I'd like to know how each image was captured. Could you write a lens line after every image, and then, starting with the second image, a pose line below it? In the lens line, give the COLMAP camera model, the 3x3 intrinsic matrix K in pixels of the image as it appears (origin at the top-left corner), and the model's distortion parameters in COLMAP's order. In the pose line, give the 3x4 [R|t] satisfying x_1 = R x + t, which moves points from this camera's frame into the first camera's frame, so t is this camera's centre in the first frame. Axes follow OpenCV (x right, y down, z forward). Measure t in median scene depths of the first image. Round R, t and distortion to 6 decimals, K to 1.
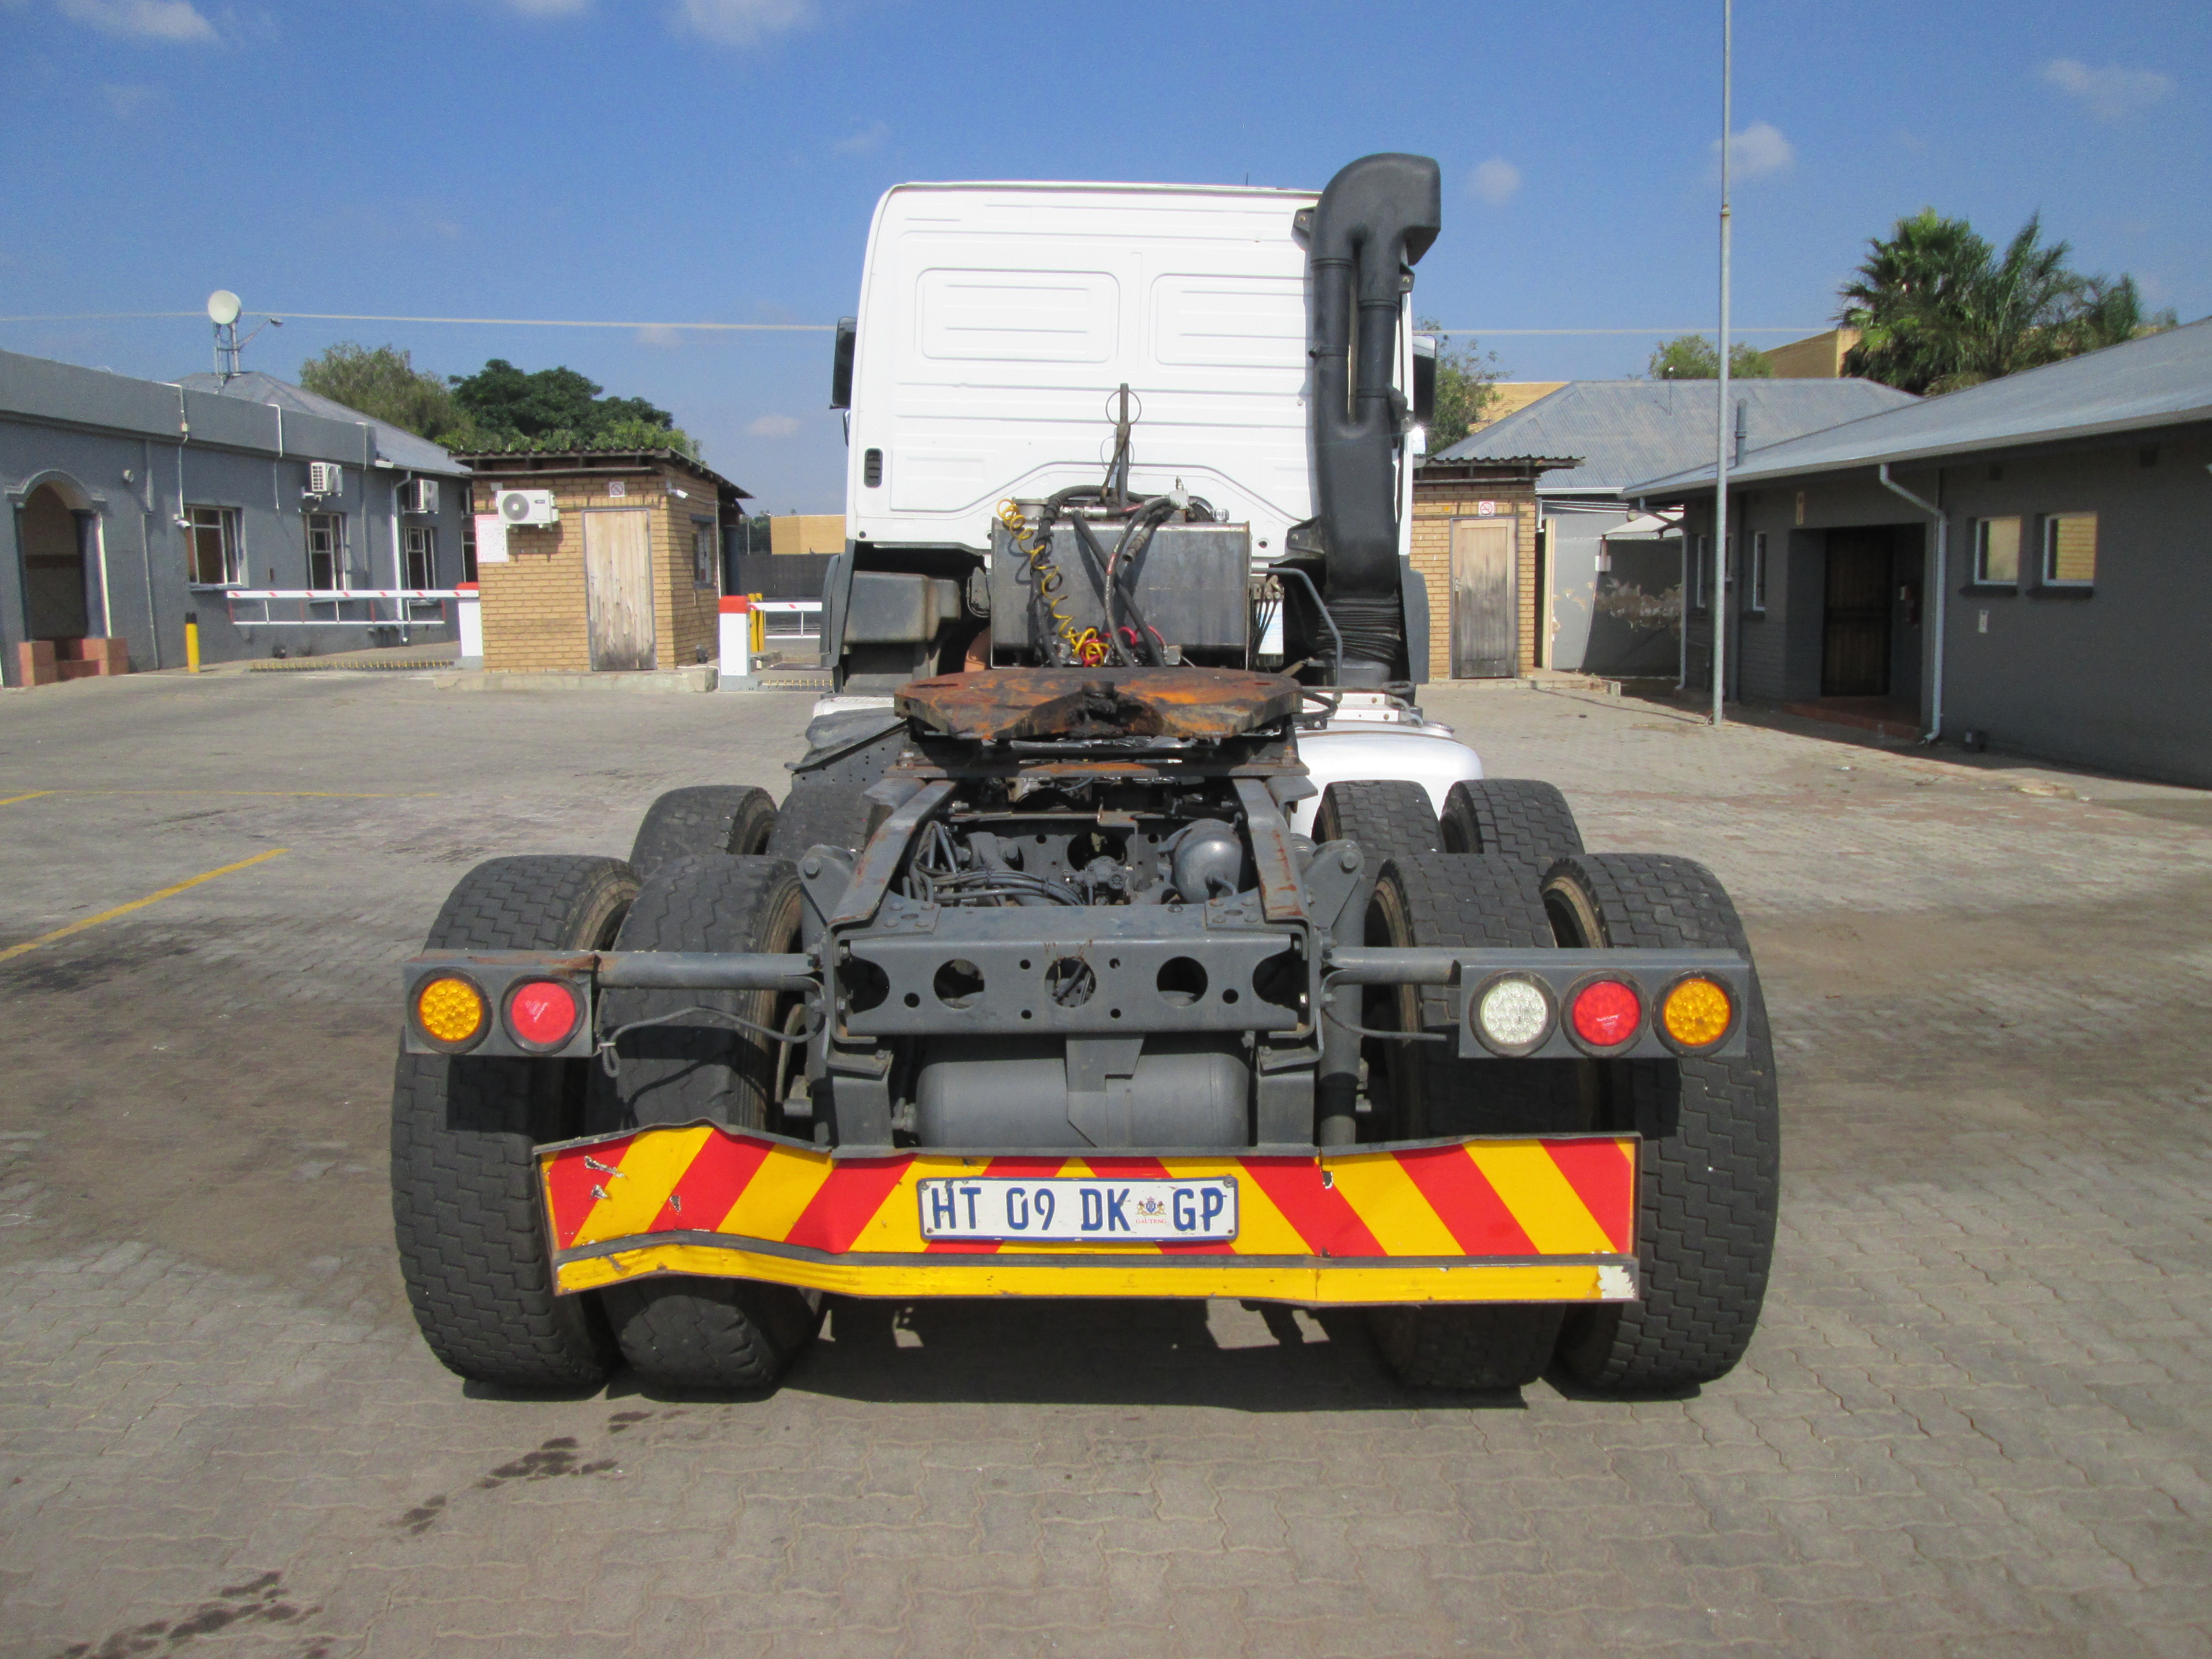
lens RADIAL K [[1813.3, 0, 1119.8], [0, 1813.3, 823.1], [0, 0, 1]] dist [-0.055791, 0.029708]
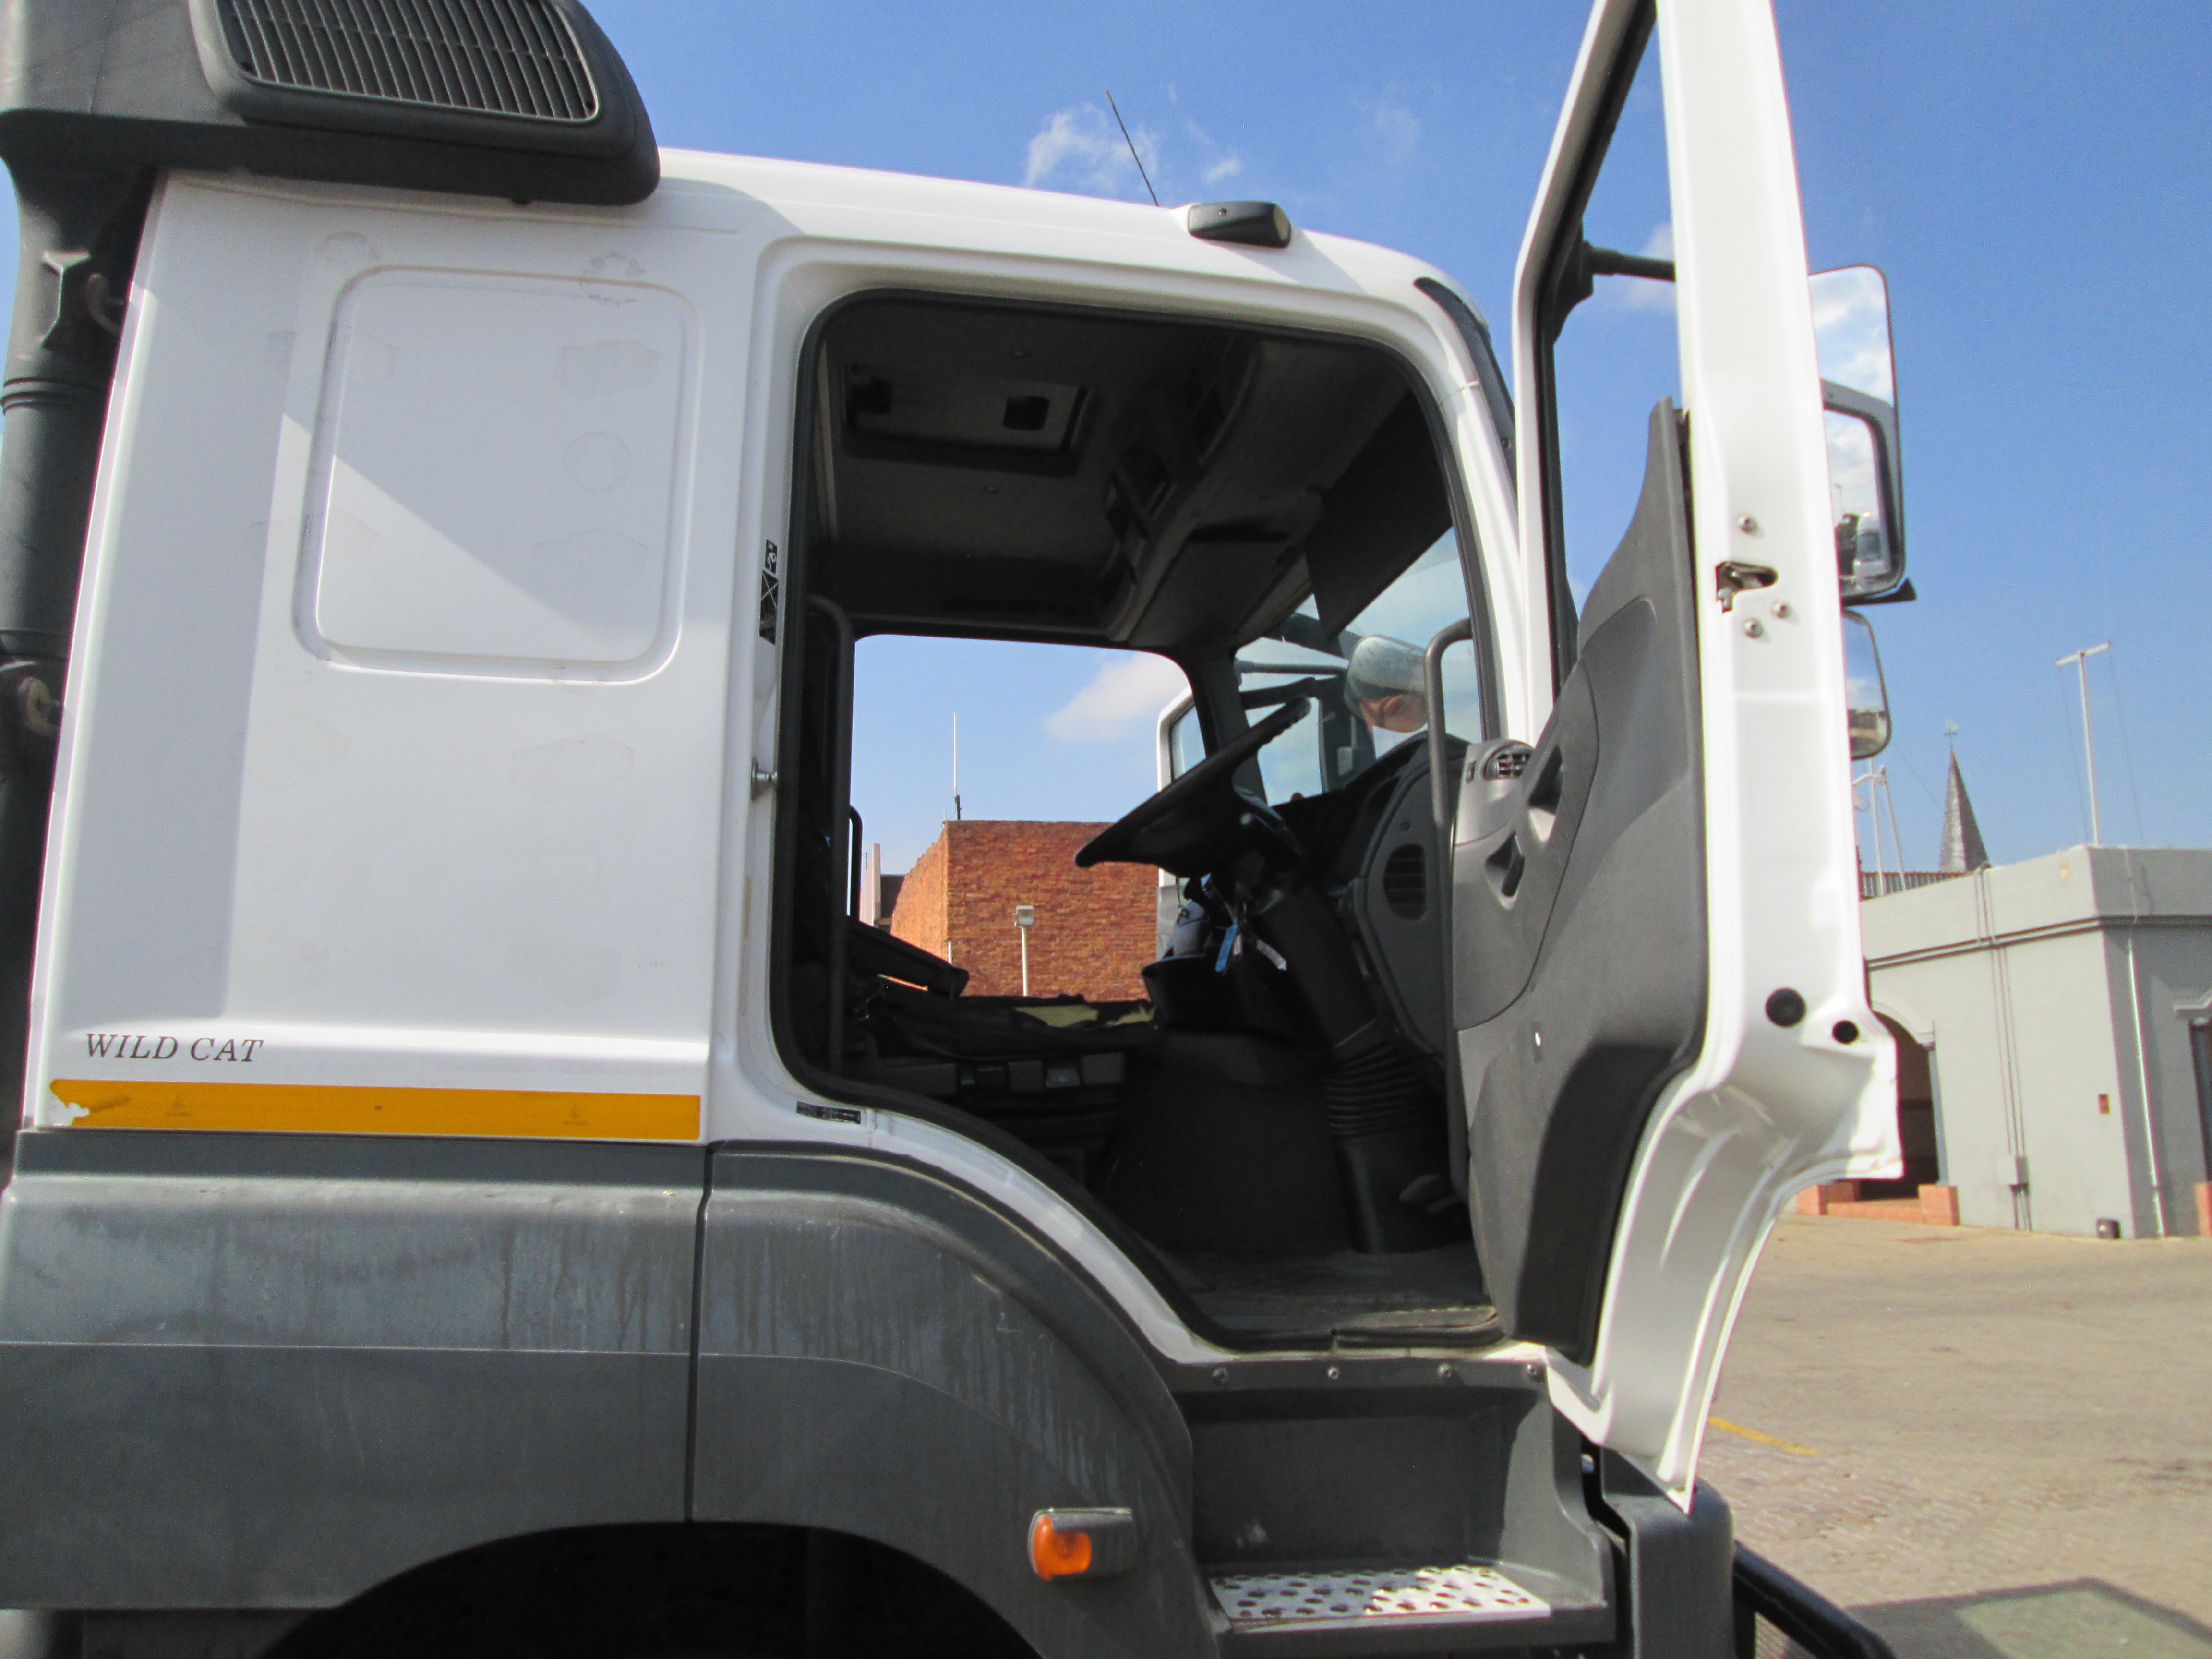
lens RADIAL K [[1813.3, 0, 1107.5], [0, 1813.3, 832.6], [0, 0, 1]] dist [-0.055791, 0.029708]
pose [[0.144648, -0.160567, -0.976368, 0.713082], [-0.116707, 0.977090, -0.177976, -0.231272], [0.982576, 0.139693, 0.122594, 1.589792]]
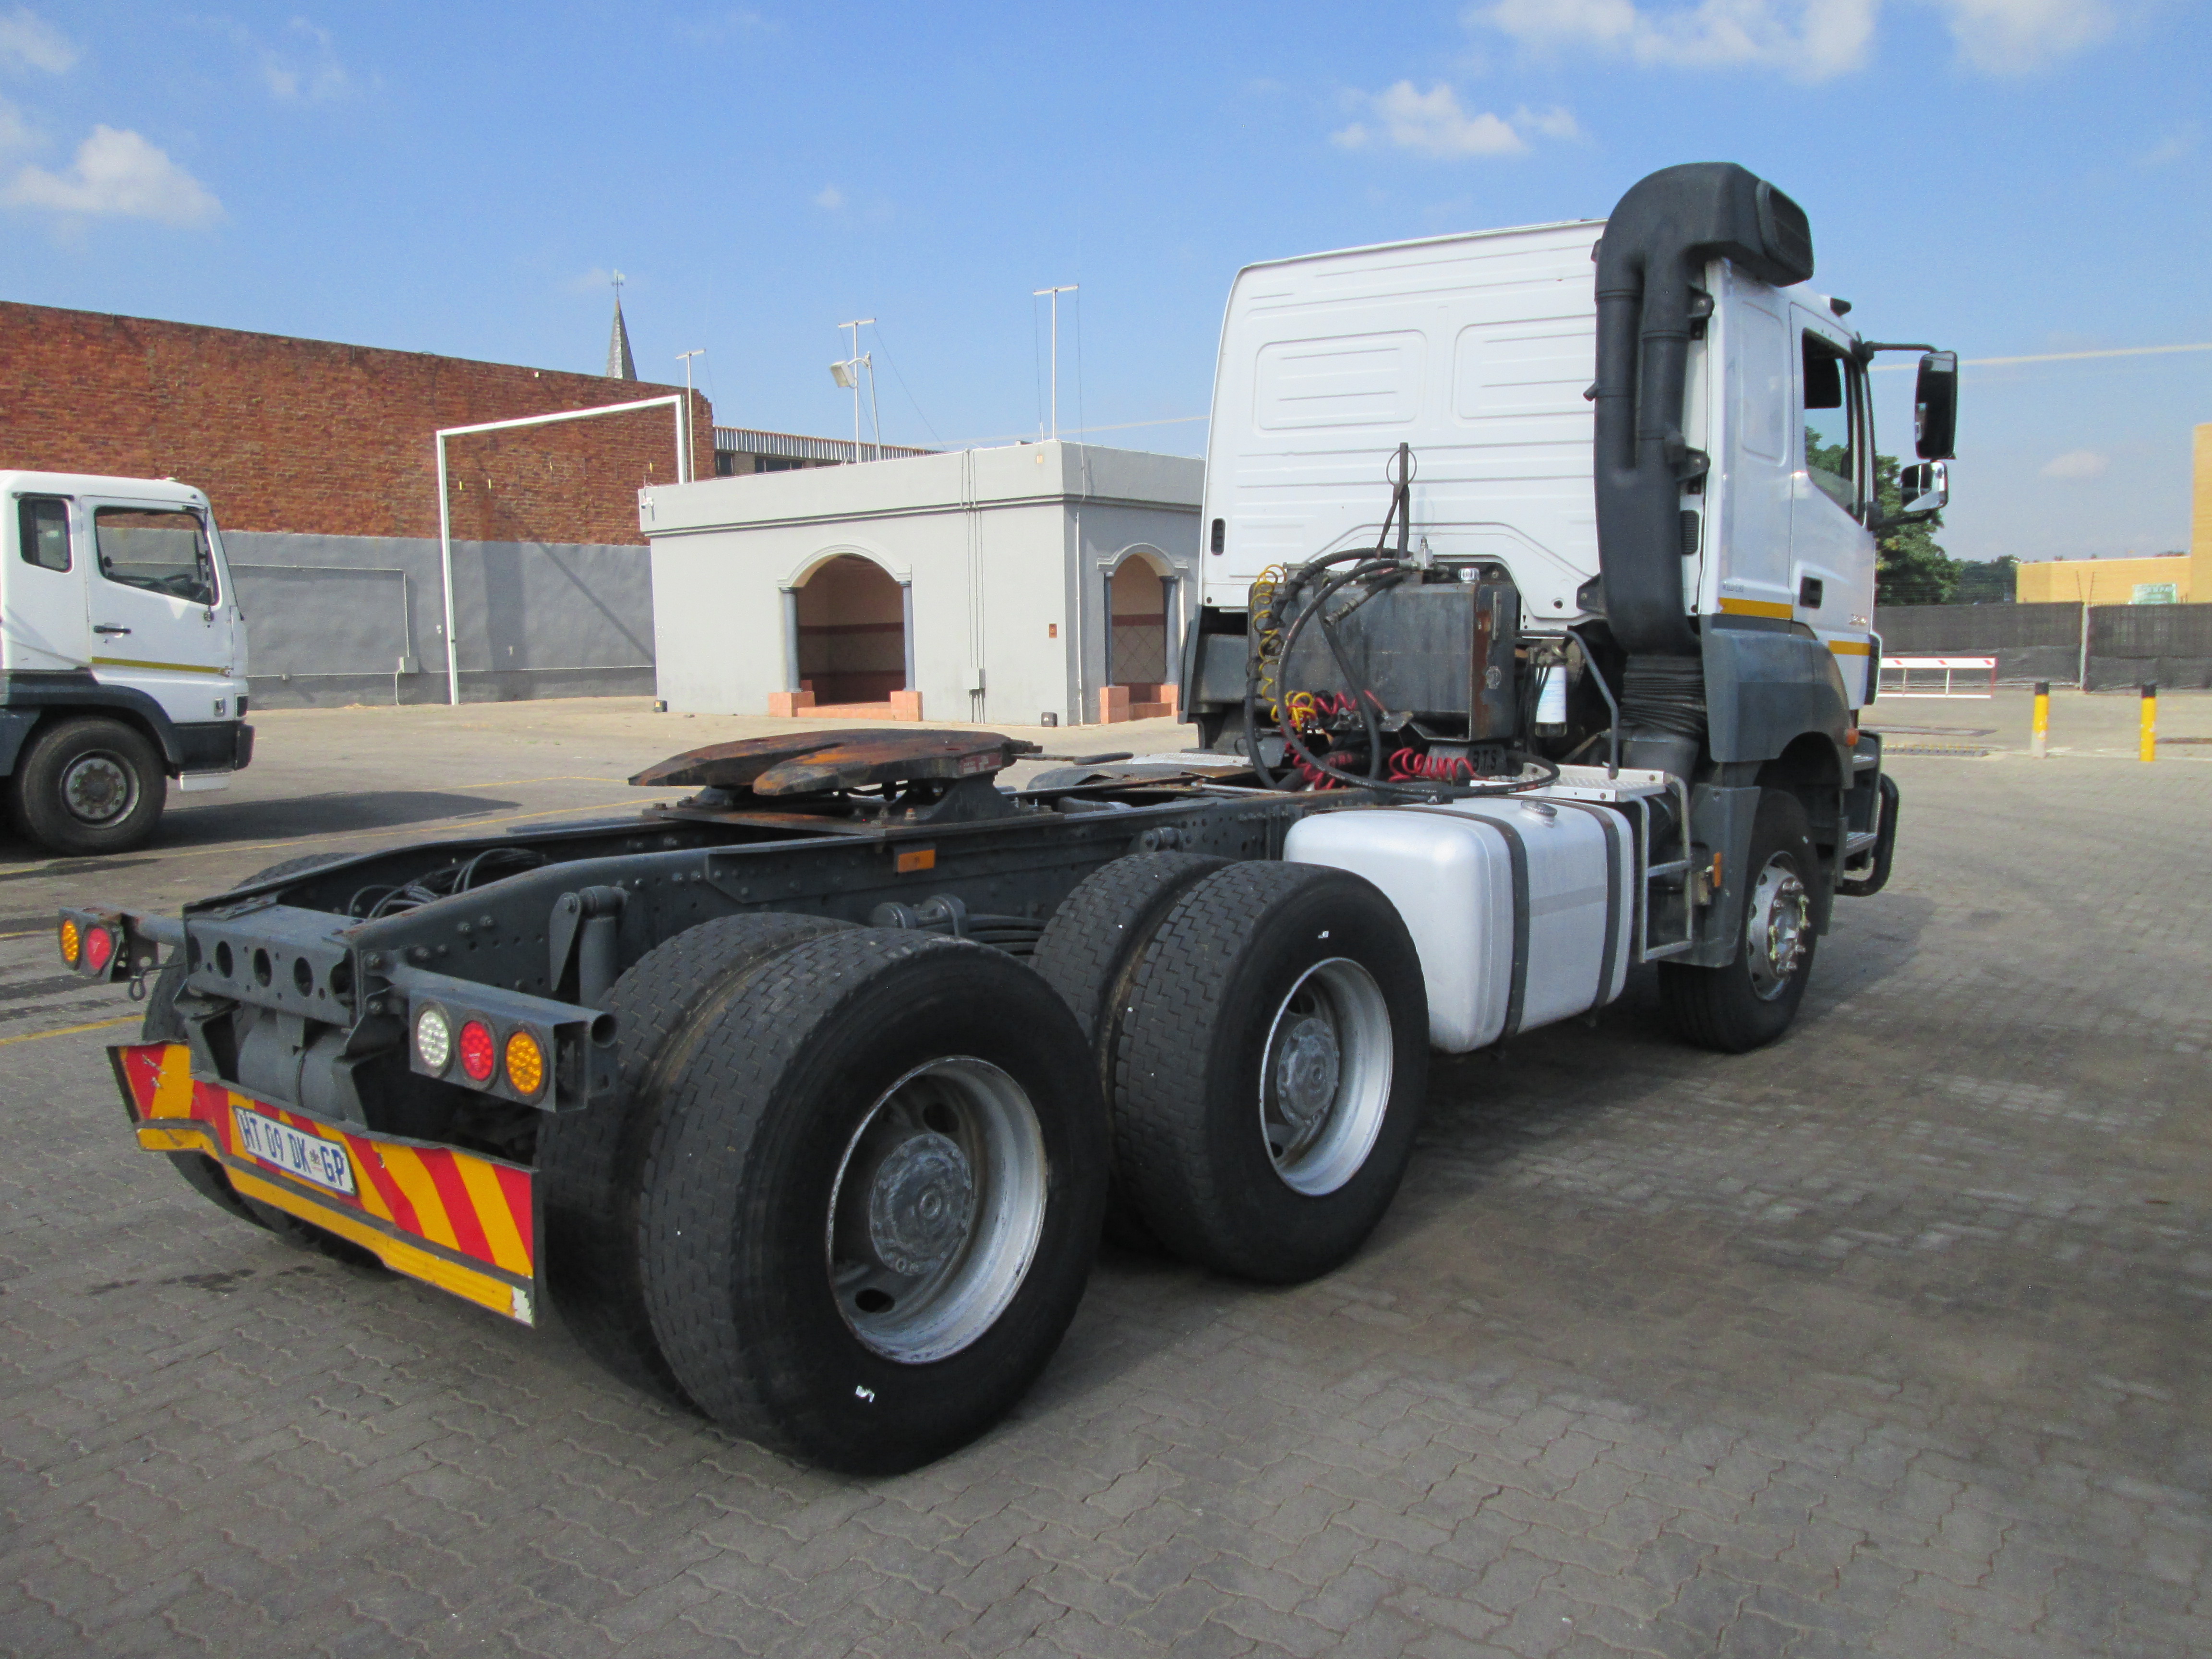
lens RADIAL K [[1813.3, 0, 1115.9], [0, 1813.3, 817.7], [0, 0, 1]] dist [-0.055791, 0.029708]
pose [[0.779780, 0.057641, -0.623395, 0.714108], [-0.077360, 0.996993, -0.004582, -0.035154], [0.621256, 0.051799, 0.781894, 0.213576]]
